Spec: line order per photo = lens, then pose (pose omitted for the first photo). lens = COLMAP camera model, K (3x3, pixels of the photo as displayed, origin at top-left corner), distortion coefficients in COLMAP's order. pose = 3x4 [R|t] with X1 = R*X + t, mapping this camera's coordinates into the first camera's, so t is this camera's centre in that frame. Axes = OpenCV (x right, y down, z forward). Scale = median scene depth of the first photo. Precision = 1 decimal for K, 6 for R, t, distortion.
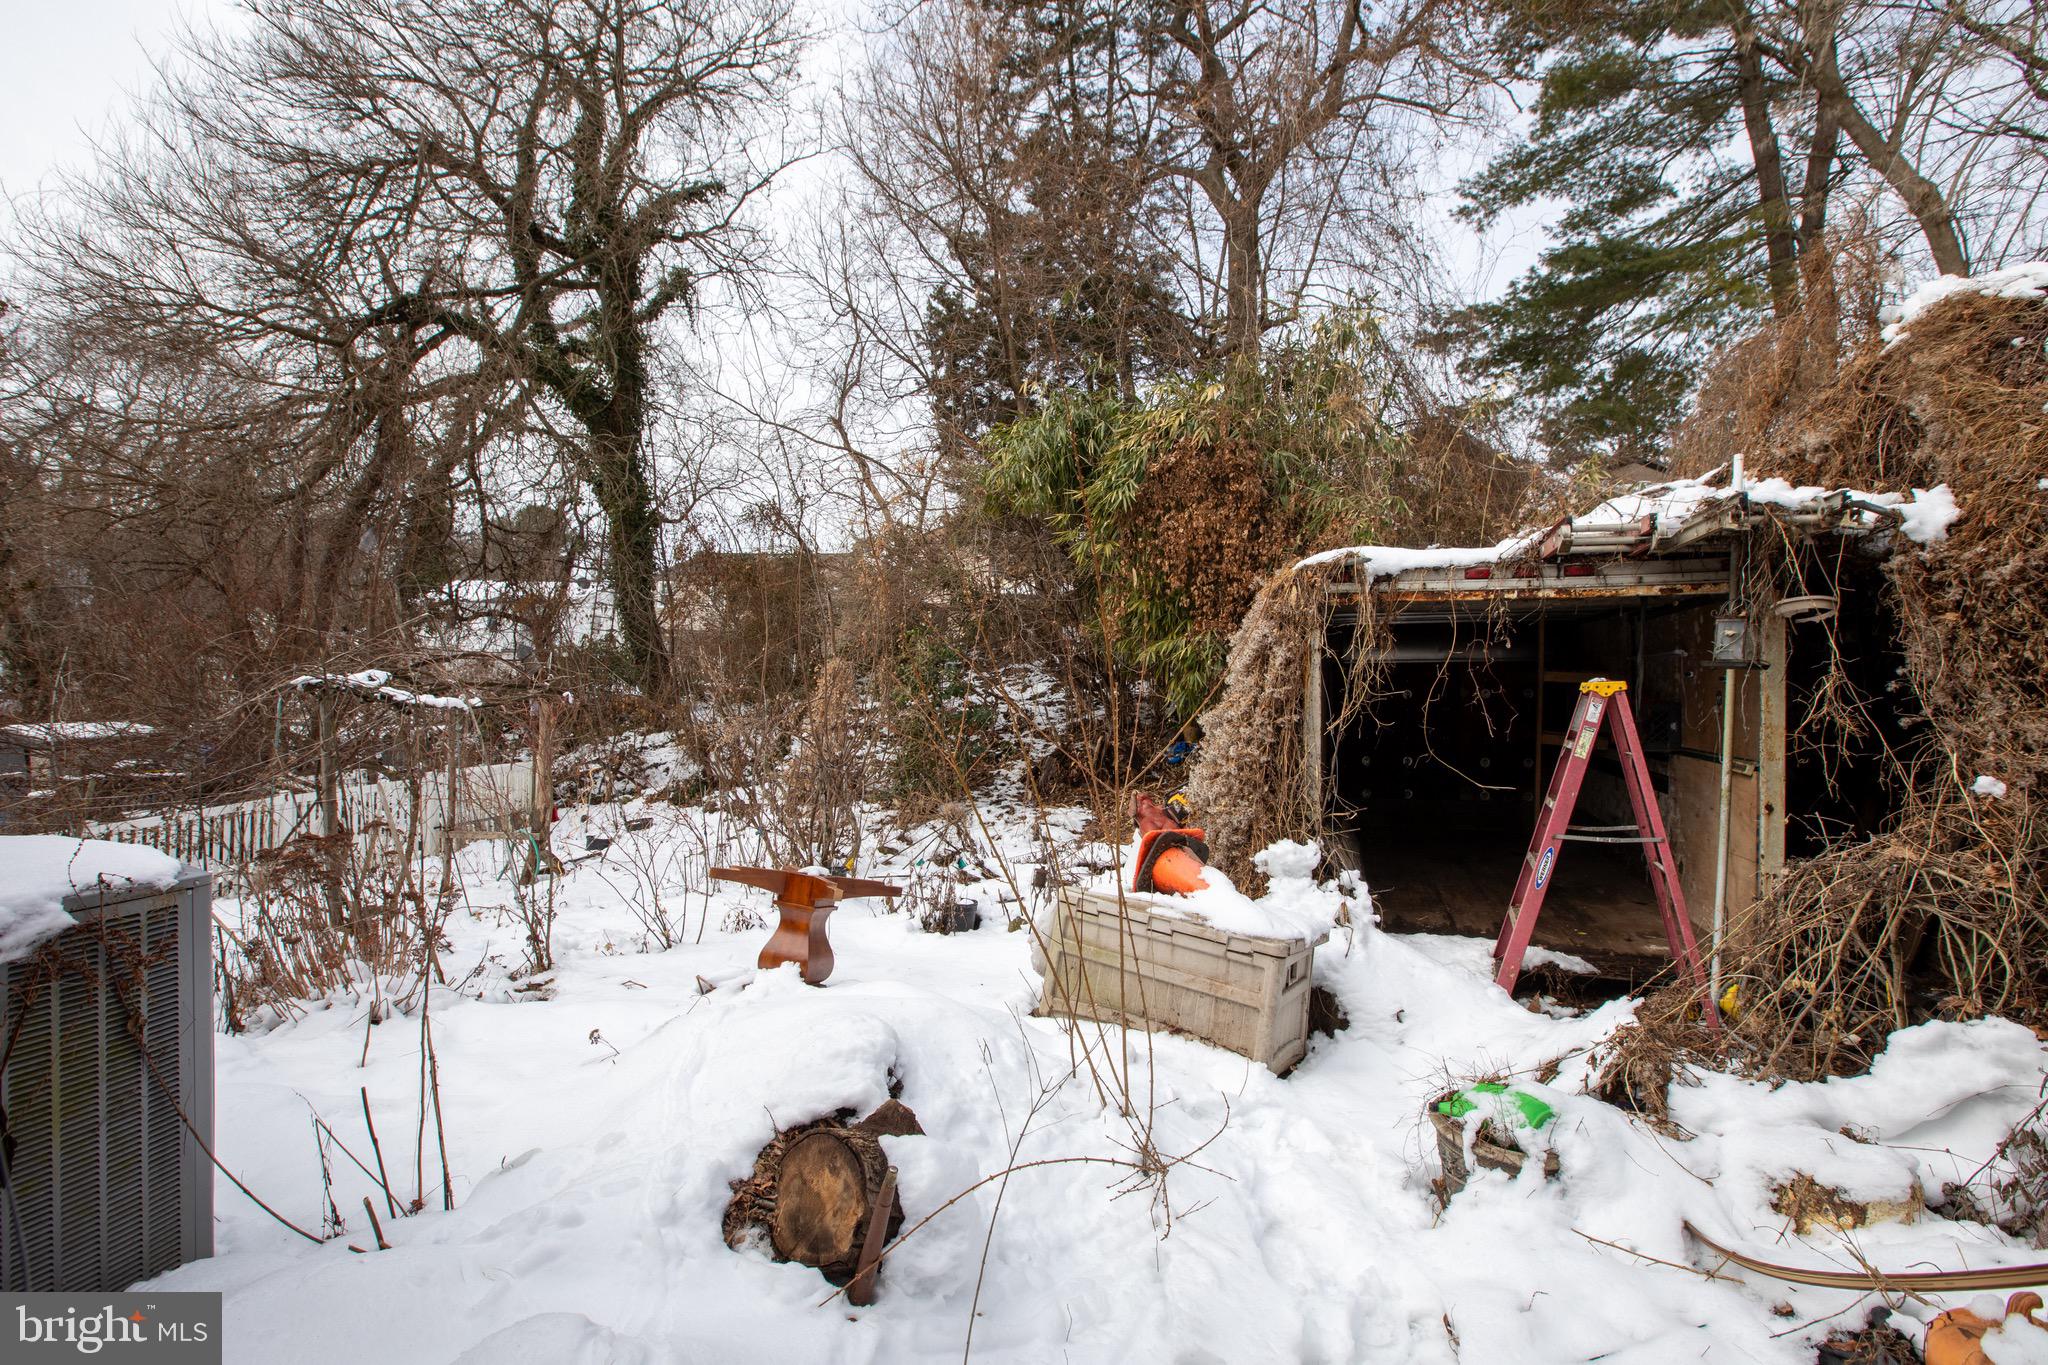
lens RADIAL K [[965.6, 0, 1024.0], [0, 965.6, 682.5], [0, 0, 1]] dist [-0.000251, 0.000749]
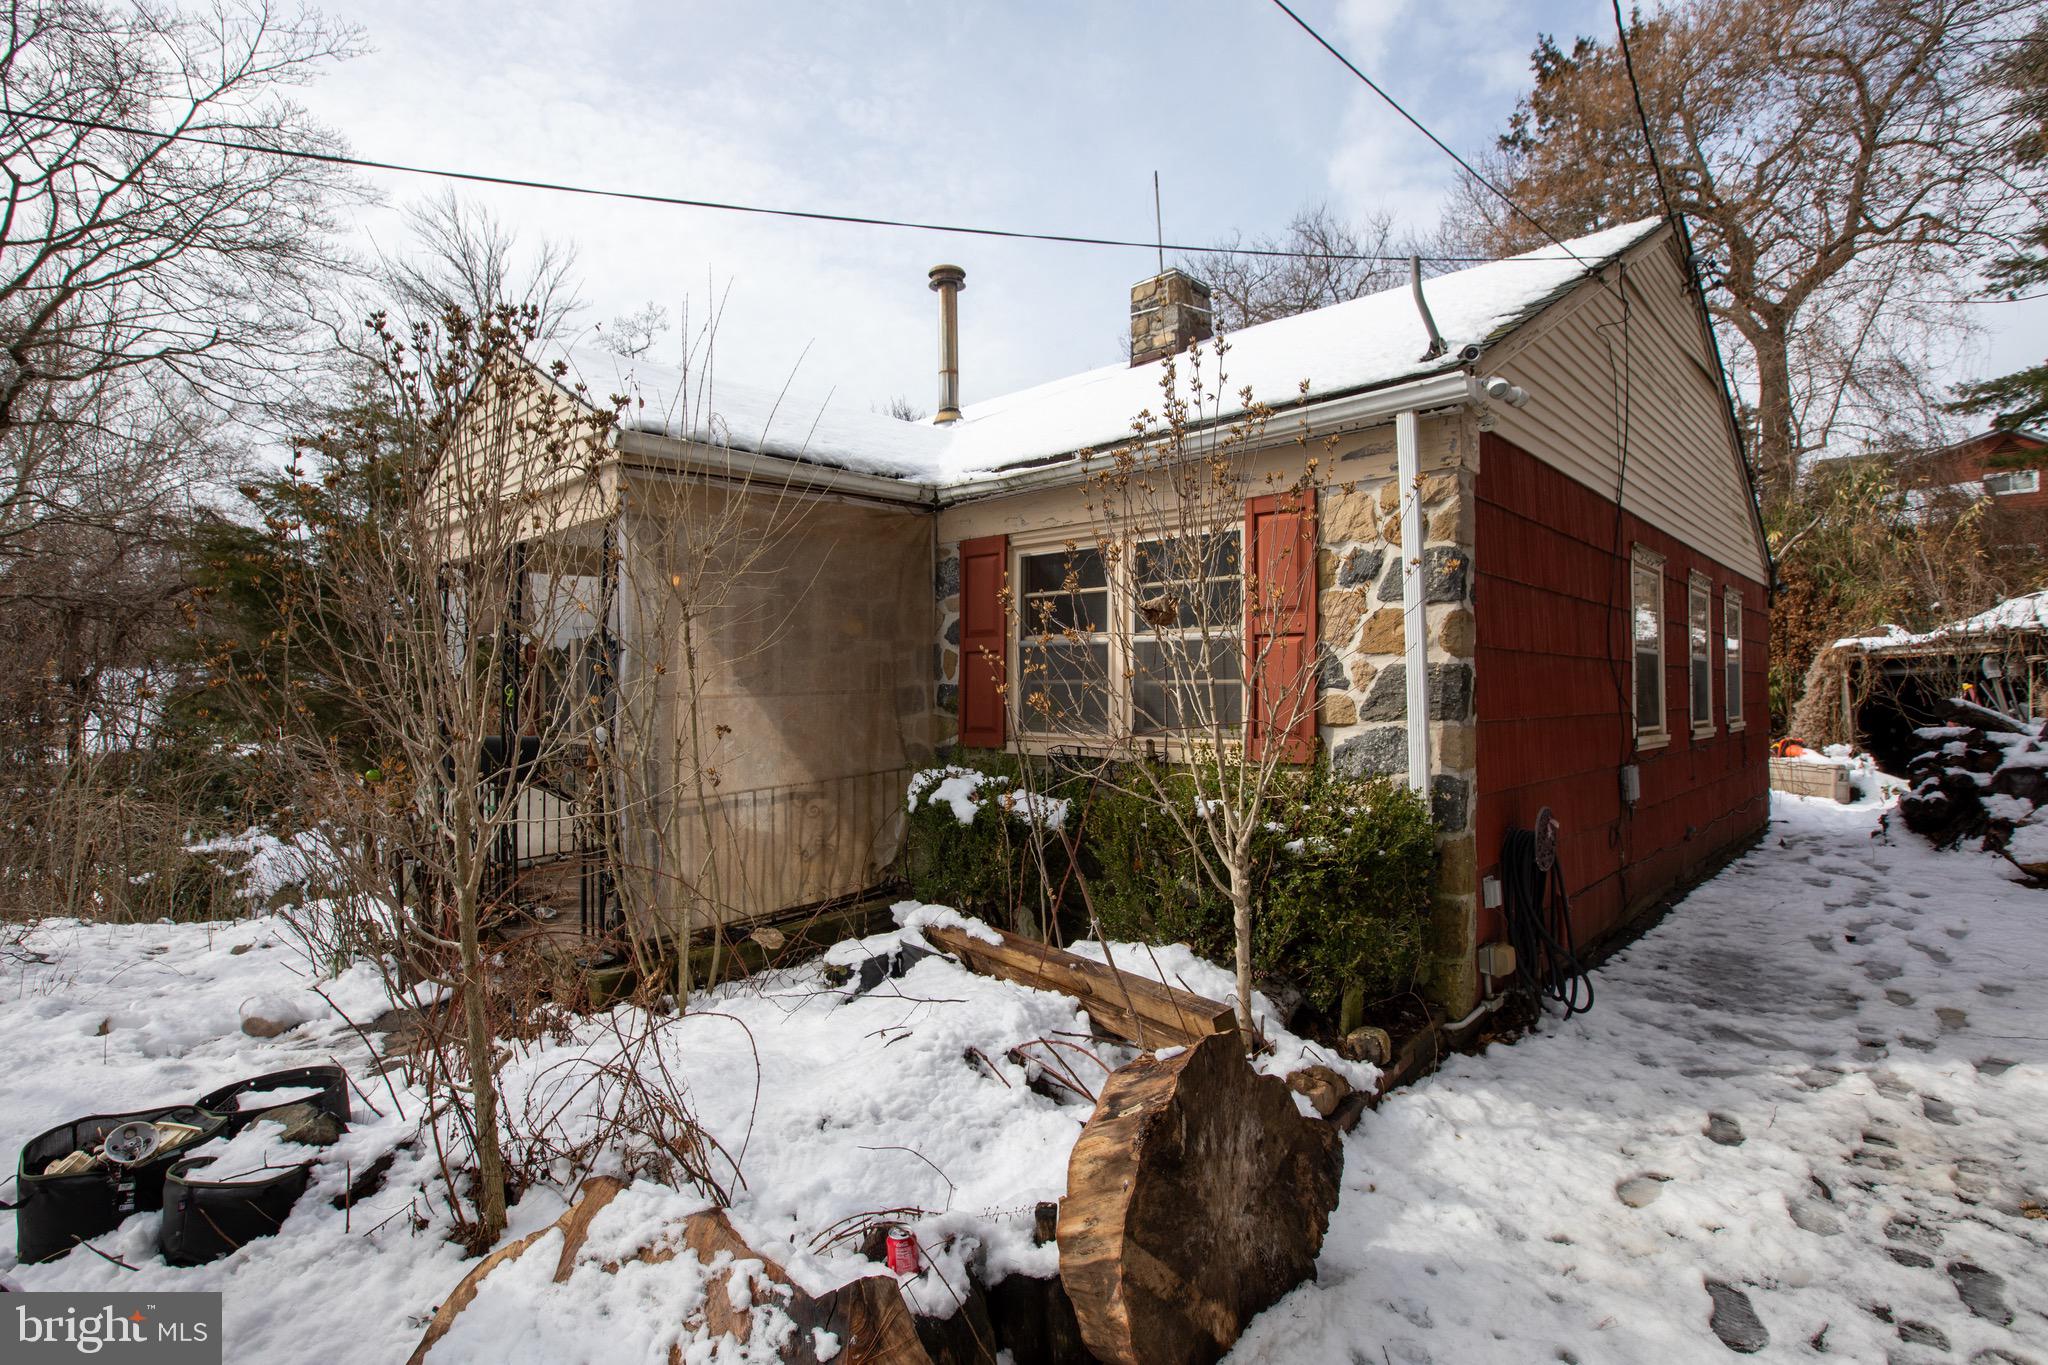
lens RADIAL K [[952.8, 0, 1024.0], [0, 952.8, 682.5], [0, 0, 1]] dist [0.000412, -0.000050]
pose [[0.900694, -0.061642, -0.430058, -0.643203], [0.048891, 0.997977, -0.040647, -0.024365], [0.431694, 0.015585, 0.901886, -2.477359]]
